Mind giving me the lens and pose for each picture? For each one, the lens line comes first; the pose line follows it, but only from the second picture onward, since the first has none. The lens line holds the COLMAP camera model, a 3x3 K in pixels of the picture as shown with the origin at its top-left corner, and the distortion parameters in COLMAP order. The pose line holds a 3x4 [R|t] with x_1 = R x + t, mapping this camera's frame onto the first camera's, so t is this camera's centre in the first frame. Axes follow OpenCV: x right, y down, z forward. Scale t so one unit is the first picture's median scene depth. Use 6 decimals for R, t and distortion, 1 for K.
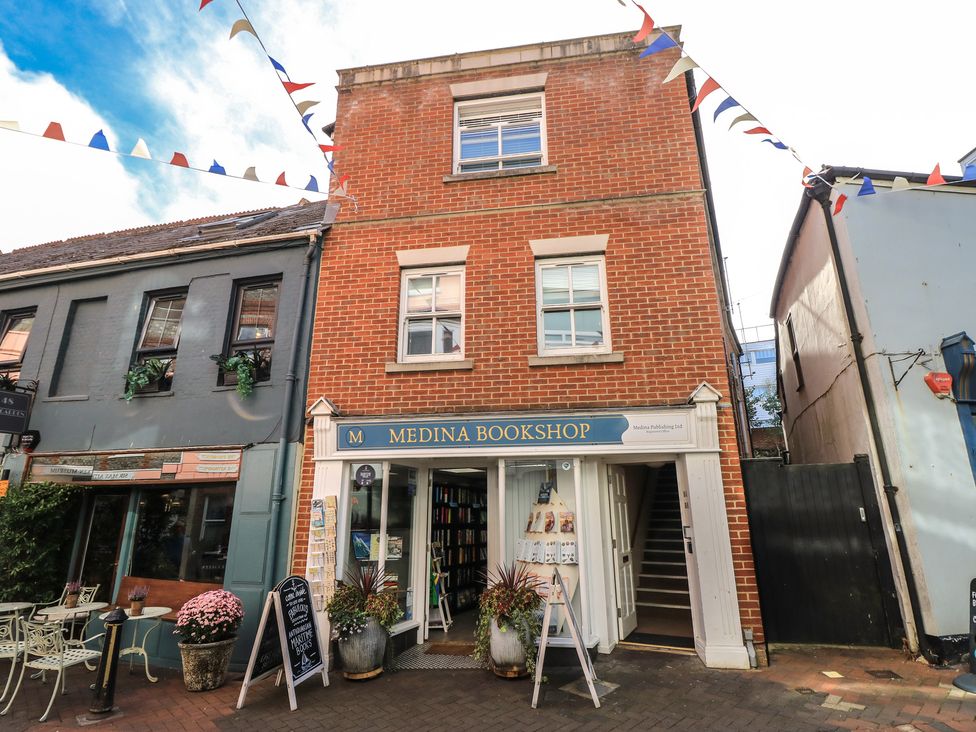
lens RADIAL K [[503.8, 0, 488.3], [0, 503.8, 368.7], [0, 0, 1]] dist [-0.000742, -0.015275]
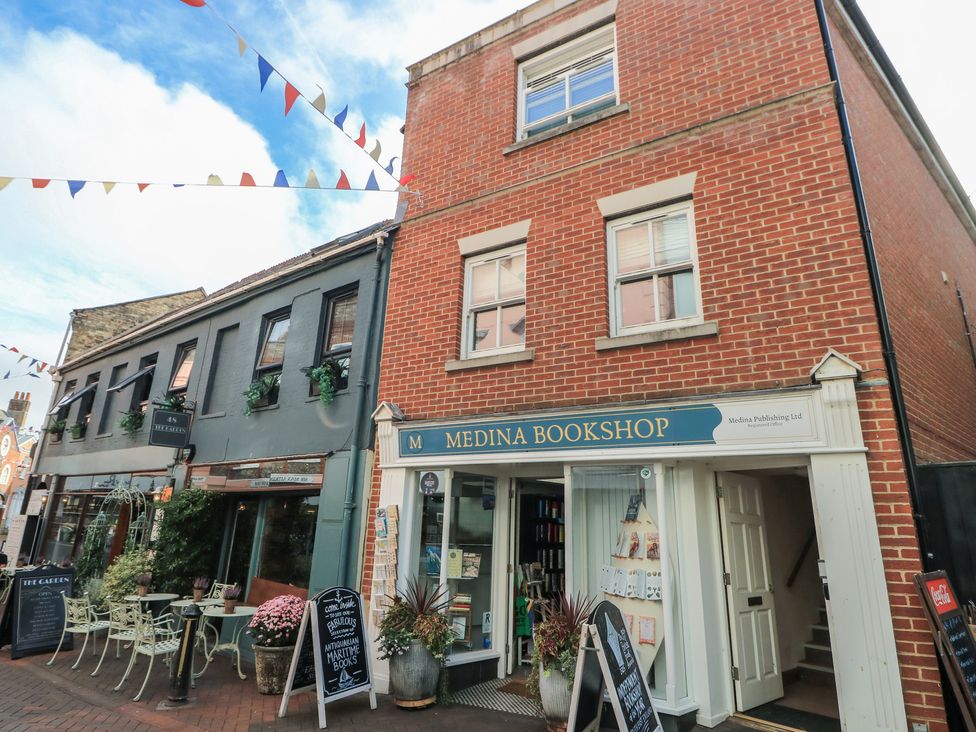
lens RADIAL K [[536.6, 0, 484.1], [0, 536.6, 367.3], [0, 0, 1]] dist [0.000809, -0.016632]
pose [[0.922129, -0.074040, -0.379732, 0.233409], [0.066364, 0.997240, -0.033285, 0.037142], [0.381148, 0.005493, 0.924498, 0.124625]]
